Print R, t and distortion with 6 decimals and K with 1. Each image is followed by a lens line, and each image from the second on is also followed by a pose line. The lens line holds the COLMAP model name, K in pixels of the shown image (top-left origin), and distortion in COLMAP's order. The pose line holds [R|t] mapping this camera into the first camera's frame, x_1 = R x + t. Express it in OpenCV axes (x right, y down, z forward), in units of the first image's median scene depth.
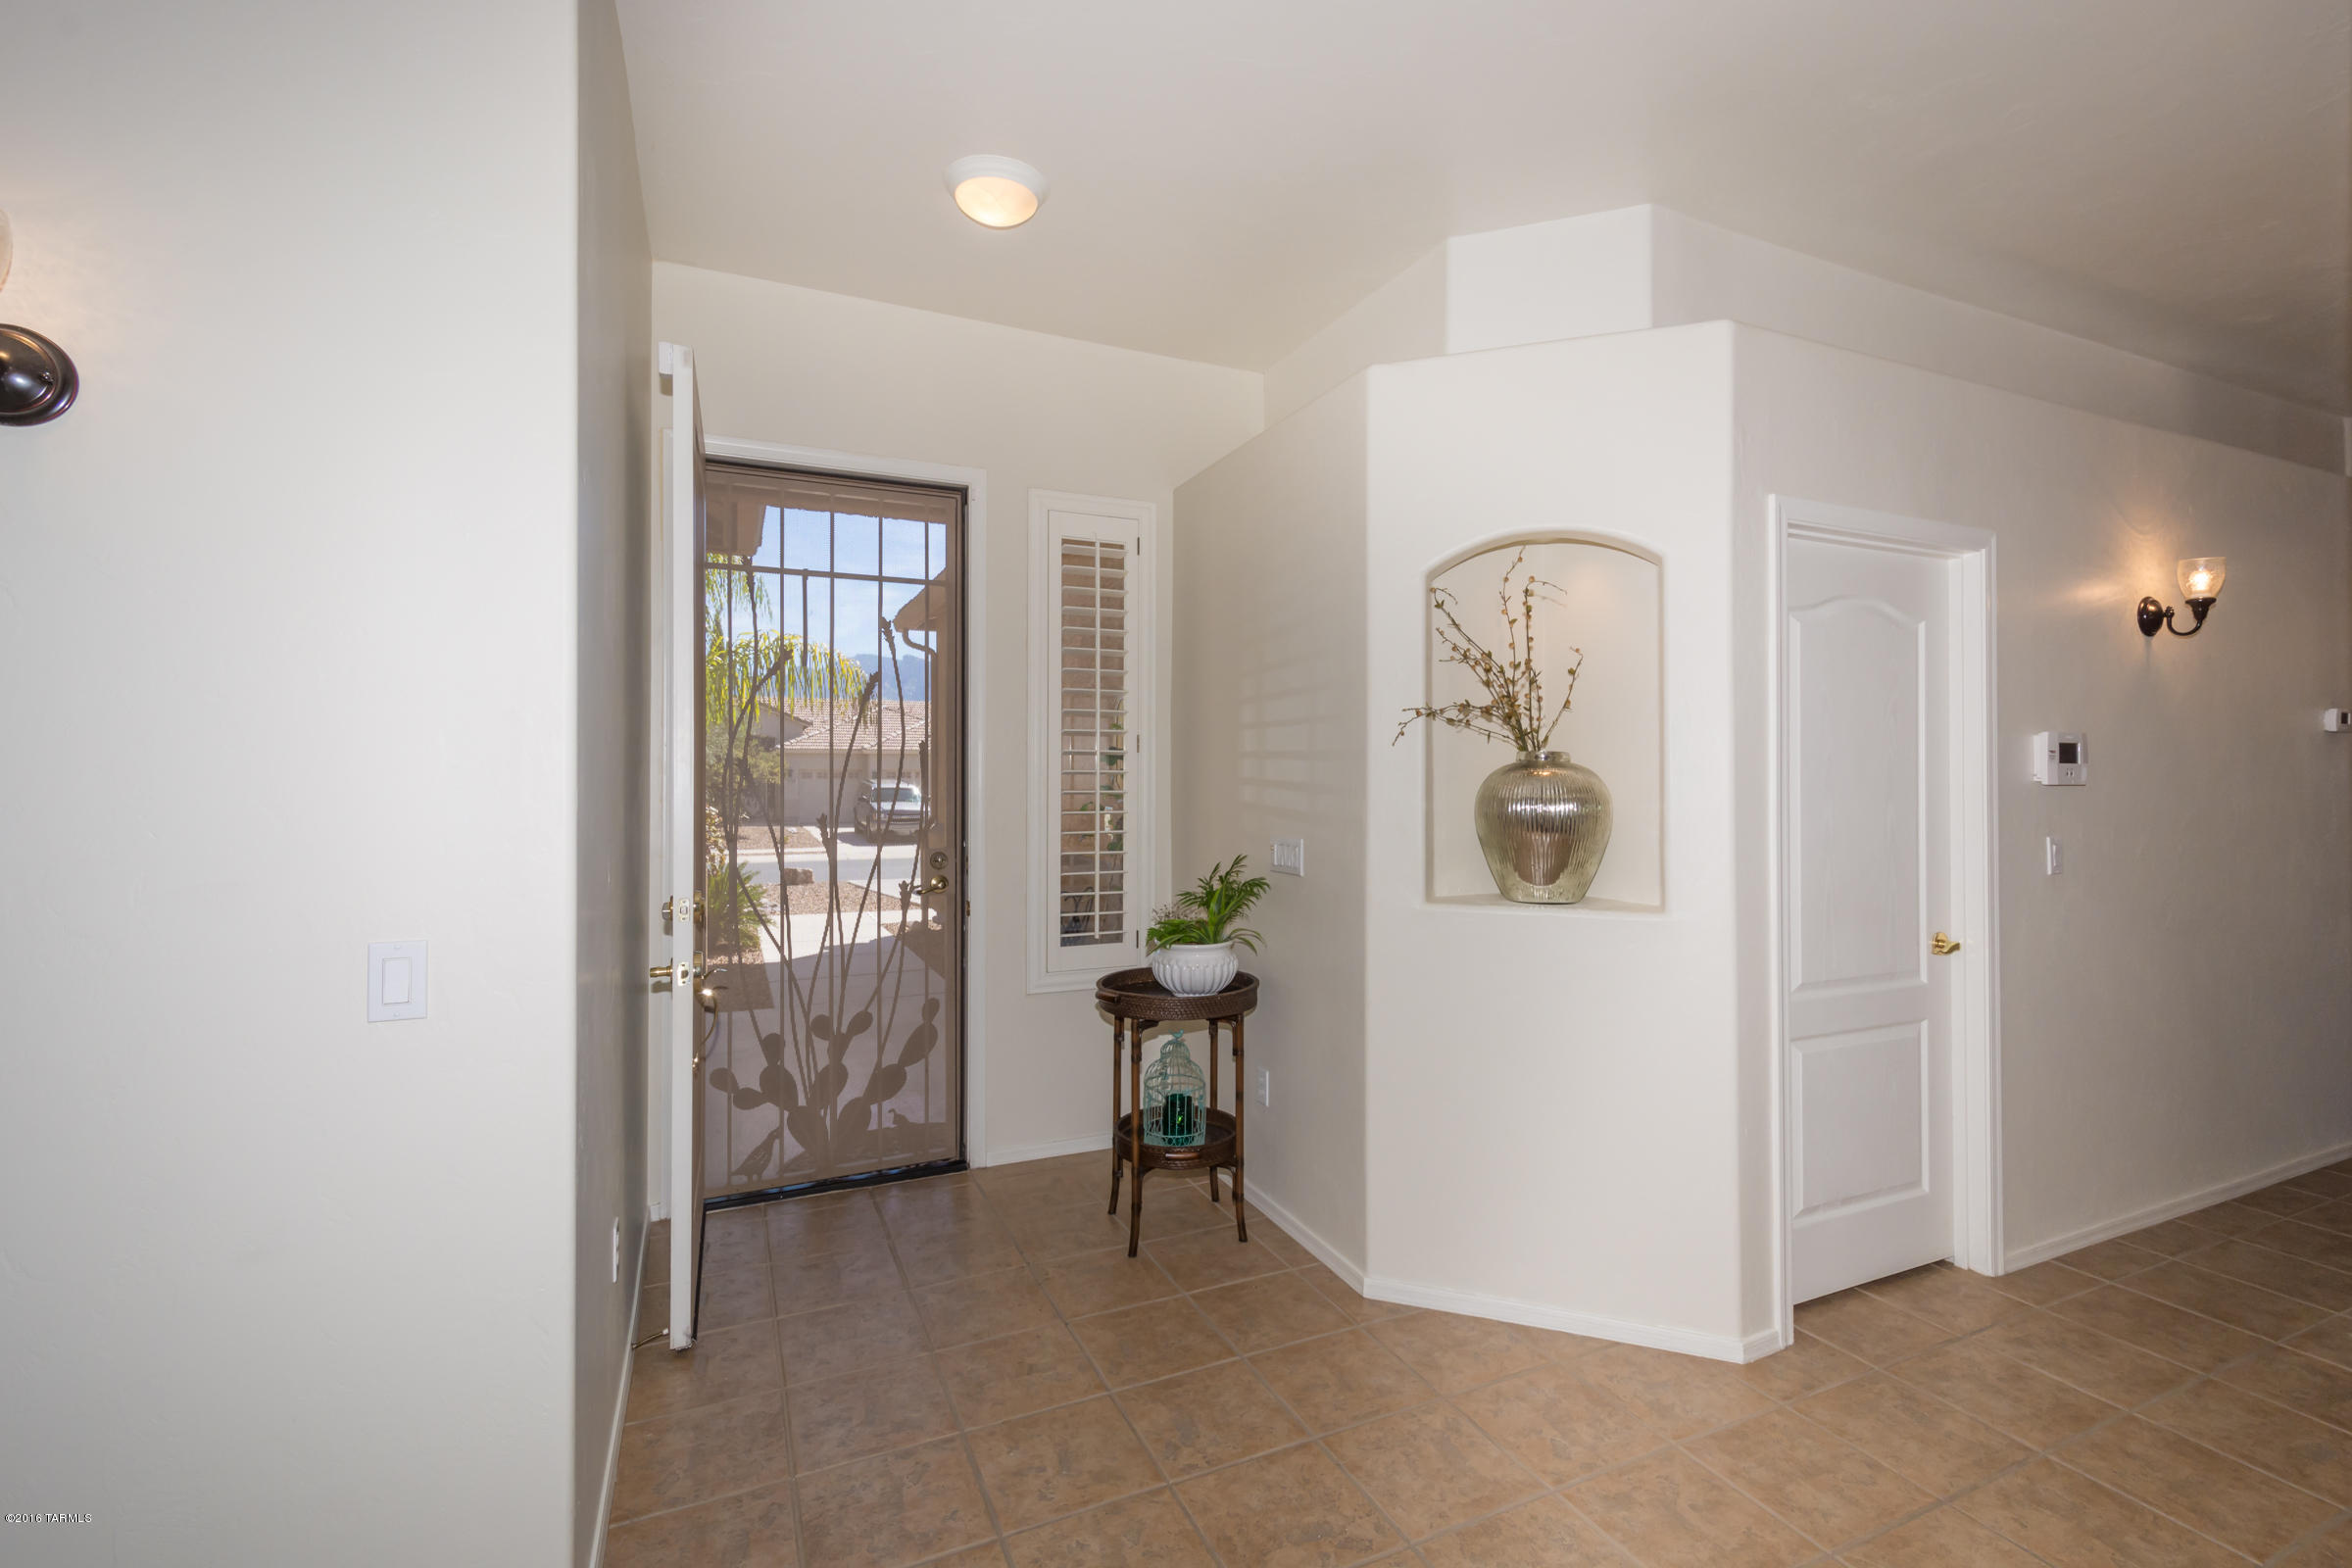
lens RADIAL K [[1037.8, 0, 1183.6], [0, 1037.8, 743.3], [0, 0, 1]] dist [0.003904, -0.000546]
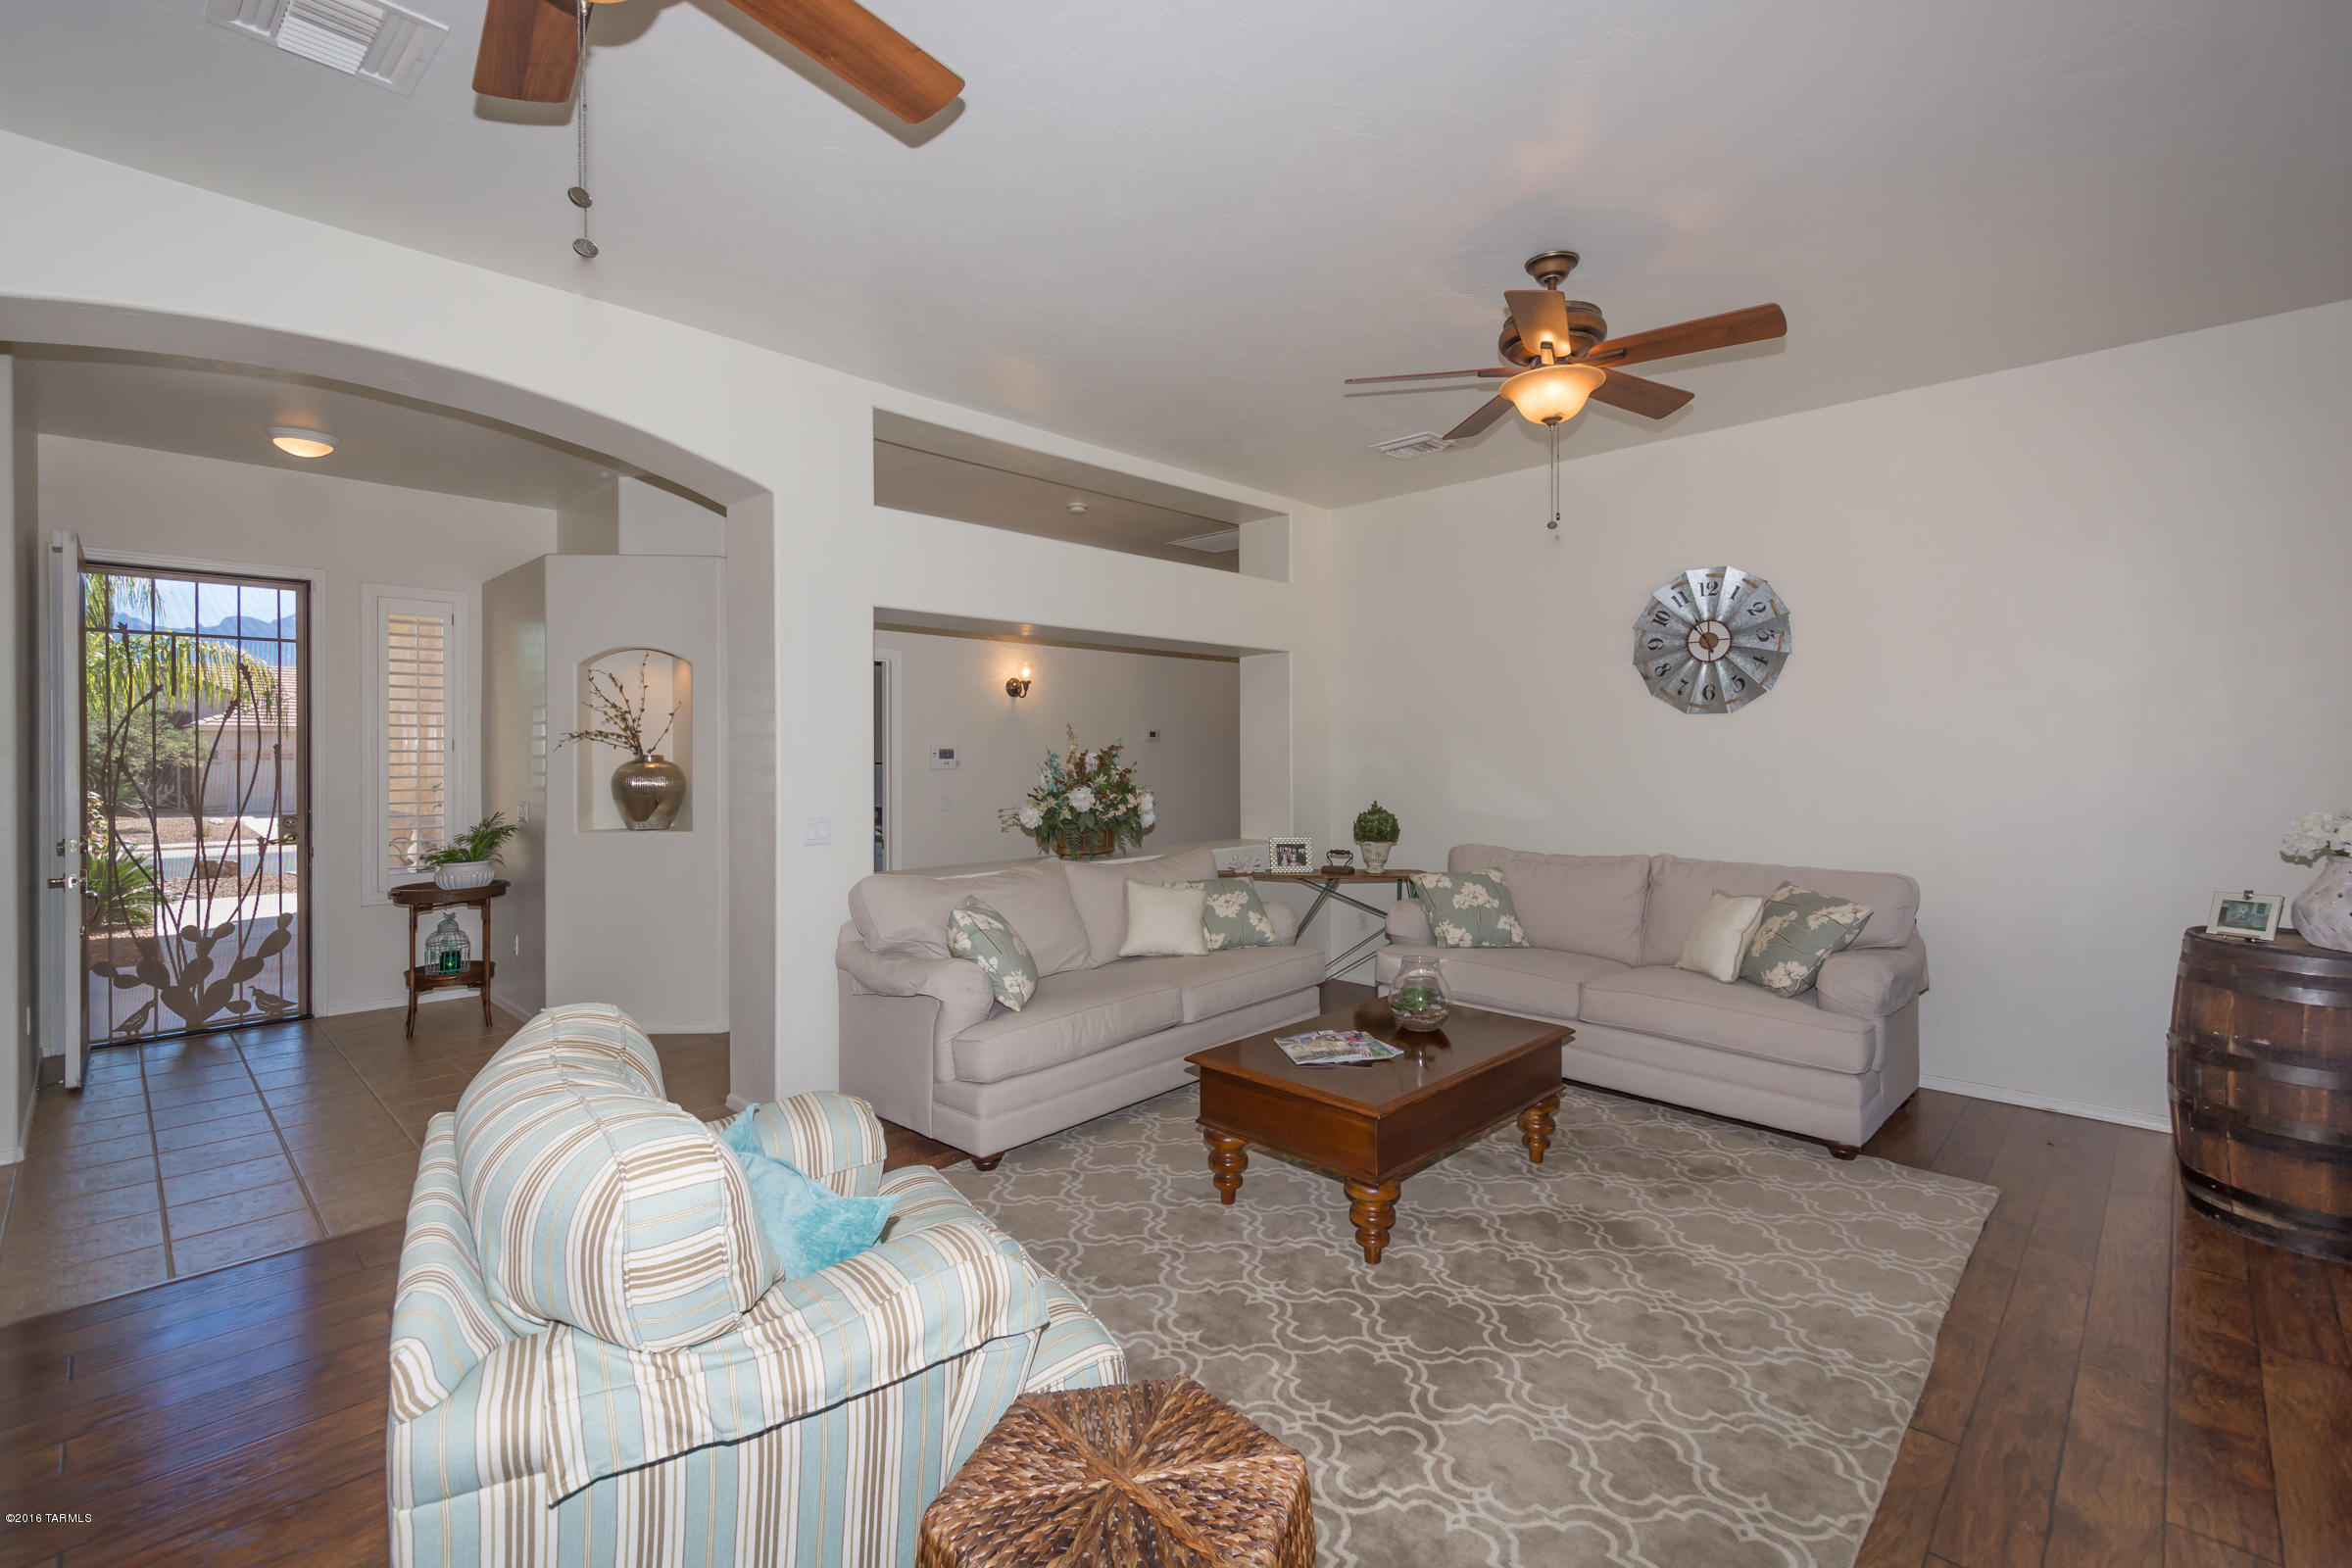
lens RADIAL K [[1037.8, 0, 1183.6], [0, 1037.8, 743.3], [0, 0, 1]] dist [0.003904, -0.000546]
pose [[0.928020, 0.002279, 0.372523, 0.438824], [-0.010165, 0.999764, 0.019208, -0.049290], [-0.372392, -0.021612, 0.927824, -0.962576]]
